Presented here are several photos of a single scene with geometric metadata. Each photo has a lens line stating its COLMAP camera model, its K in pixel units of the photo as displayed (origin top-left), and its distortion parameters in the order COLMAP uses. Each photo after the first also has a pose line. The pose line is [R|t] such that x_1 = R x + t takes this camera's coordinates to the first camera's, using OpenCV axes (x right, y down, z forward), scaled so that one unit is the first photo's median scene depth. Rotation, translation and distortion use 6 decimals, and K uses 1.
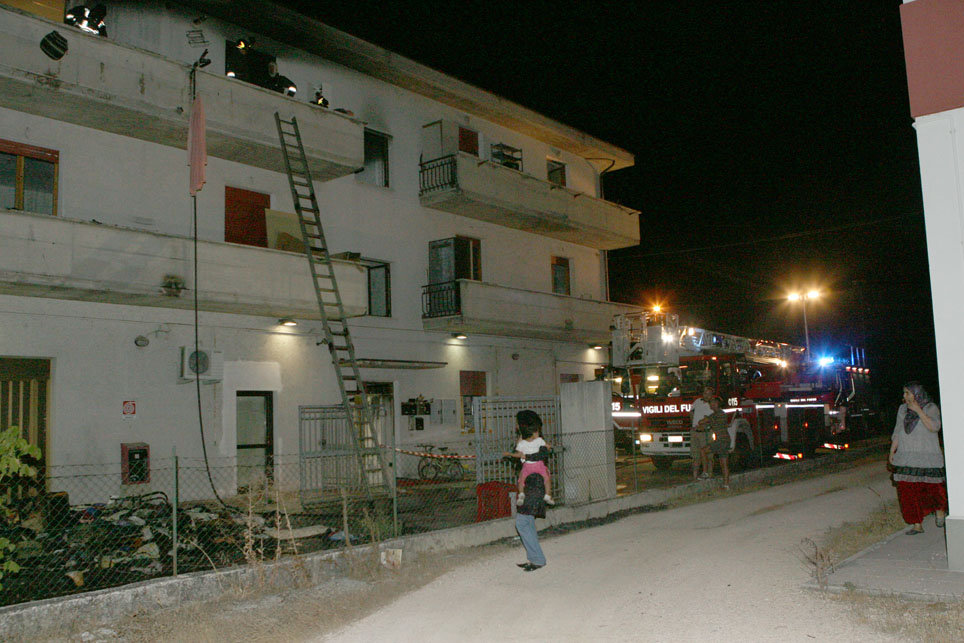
lens RADIAL K [[831.9, 0, 482.0], [0, 831.9, 321.5], [0, 0, 1]] dist [-0.130409, 0.148726]
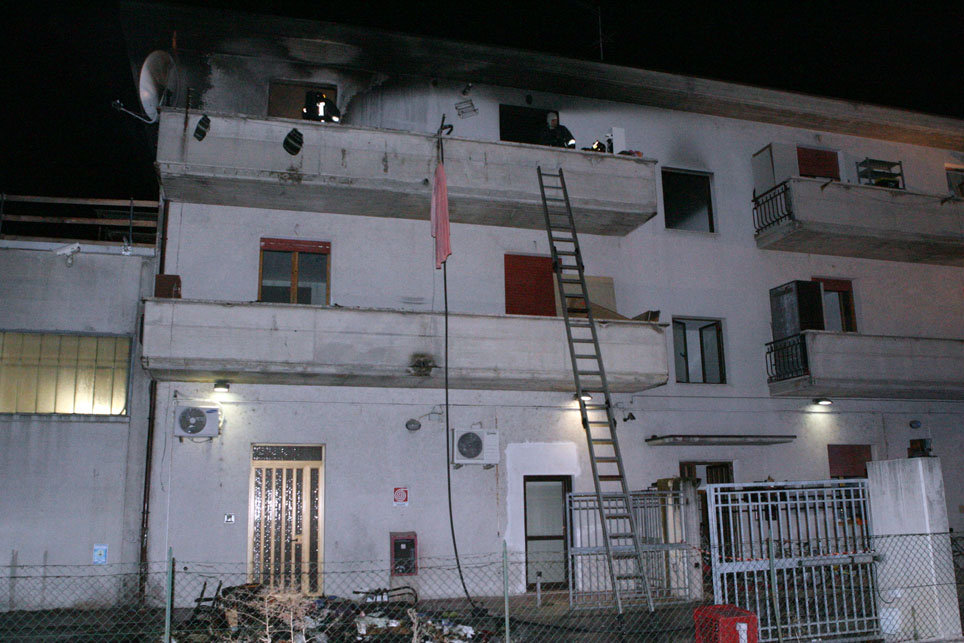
lens RADIAL K [[831.9, 0, 482.0], [0, 831.9, 321.5], [0, 0, 1]] dist [-0.130409, 0.148726]
pose [[0.834140, -0.102643, -0.541917, 0.175779], [0.051428, 0.992725, -0.108869, 0.012797], [0.549149, 0.062942, 0.833351, 0.206142]]
